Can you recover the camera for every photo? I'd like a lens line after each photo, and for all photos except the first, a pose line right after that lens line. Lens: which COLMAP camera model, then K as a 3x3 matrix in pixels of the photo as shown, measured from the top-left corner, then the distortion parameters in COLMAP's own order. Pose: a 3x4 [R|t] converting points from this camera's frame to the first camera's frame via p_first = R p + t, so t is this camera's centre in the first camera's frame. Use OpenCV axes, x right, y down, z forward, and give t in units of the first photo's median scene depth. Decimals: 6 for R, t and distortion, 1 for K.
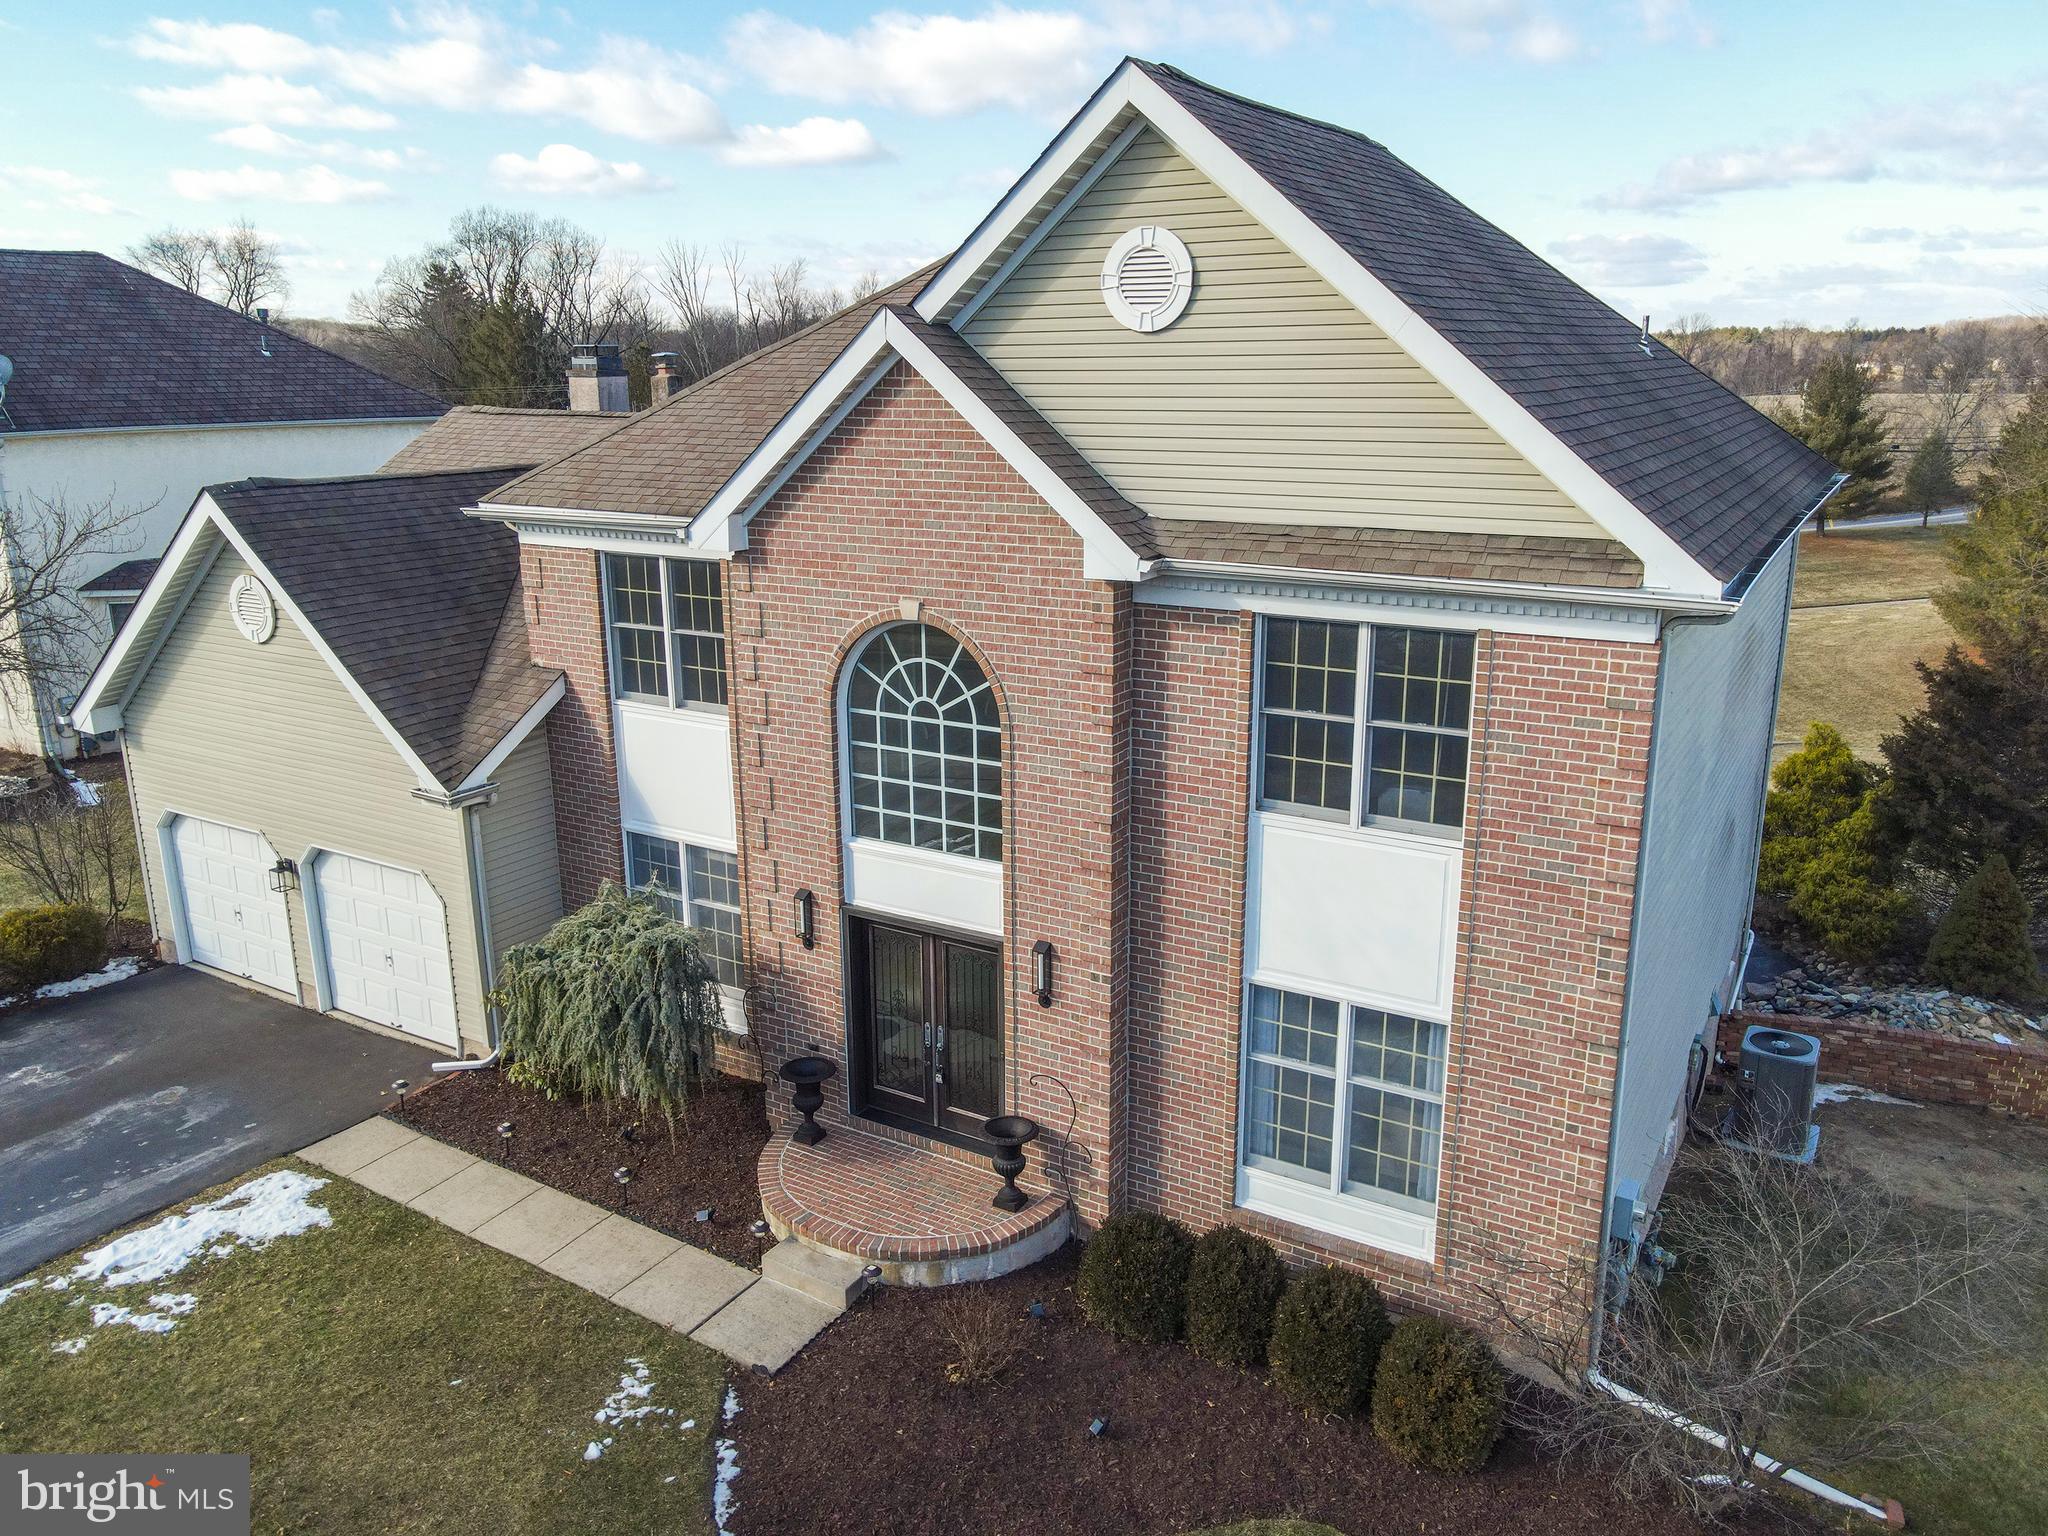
lens RADIAL K [[1498.3, 0, 1024.0], [0, 1498.3, 768.0], [0, 0, 1]] dist [0.009259, 0.007338]
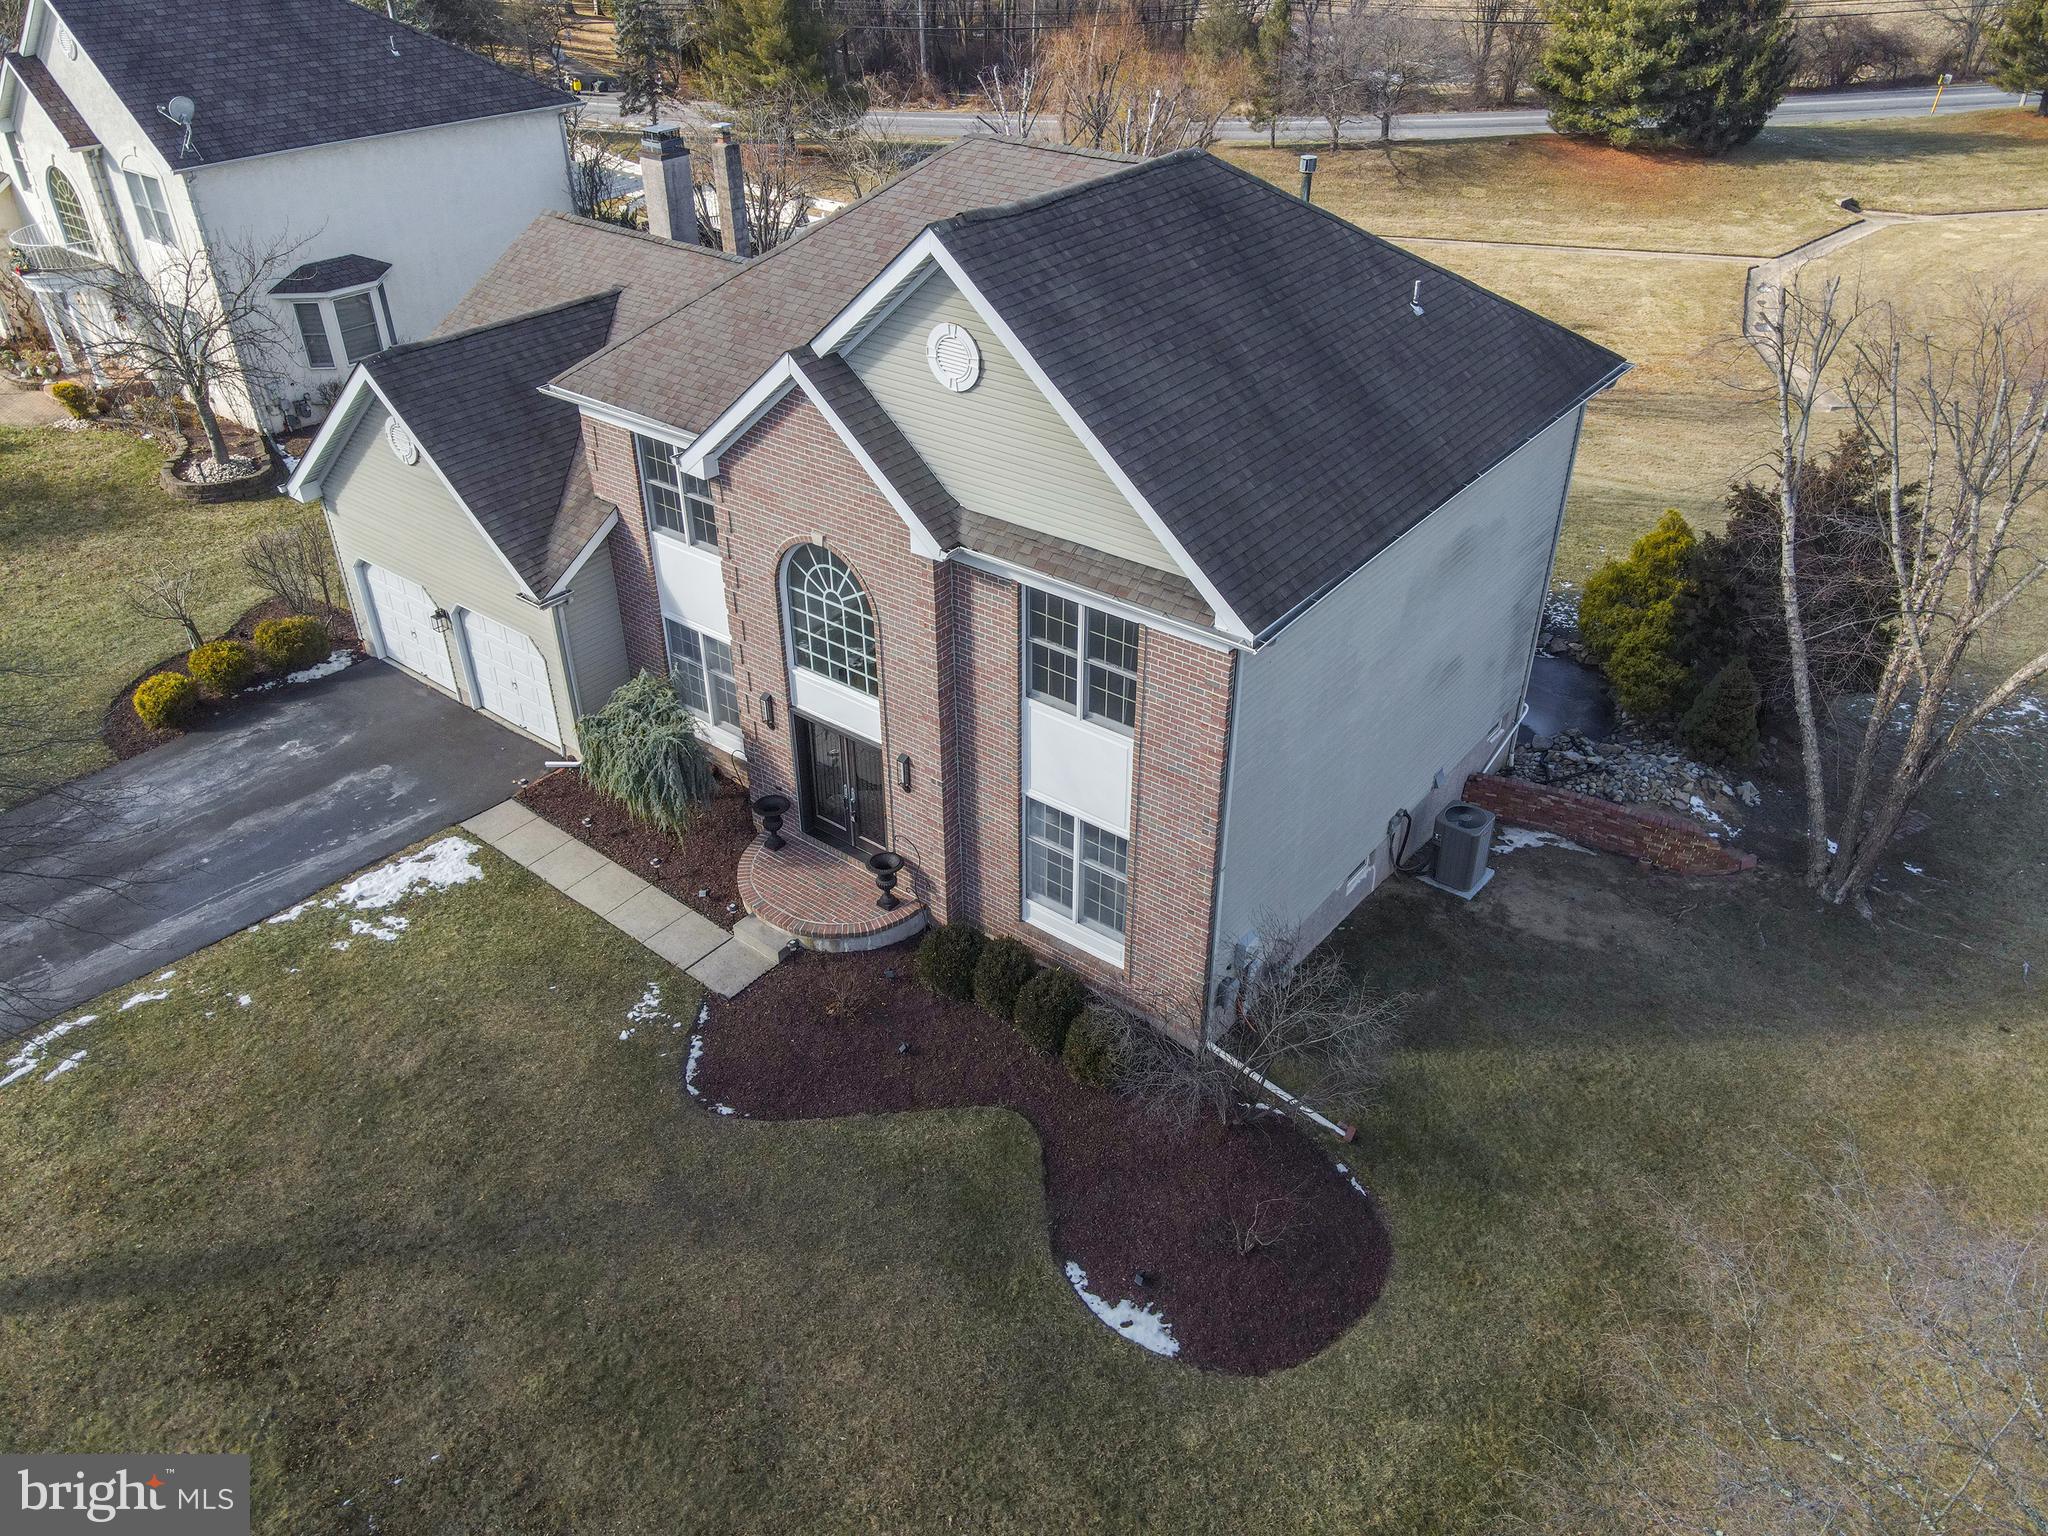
lens RADIAL K [[1497.1, 0, 1024.0], [0, 1497.1, 768.0], [0, 0, 1]] dist [-0.004996, 0.039678]
pose [[0.992707, 0.070442, -0.097827, 0.271895], [-0.036302, 0.948523, 0.314622, -0.342556], [0.114953, -0.308776, 0.944163, -0.427195]]
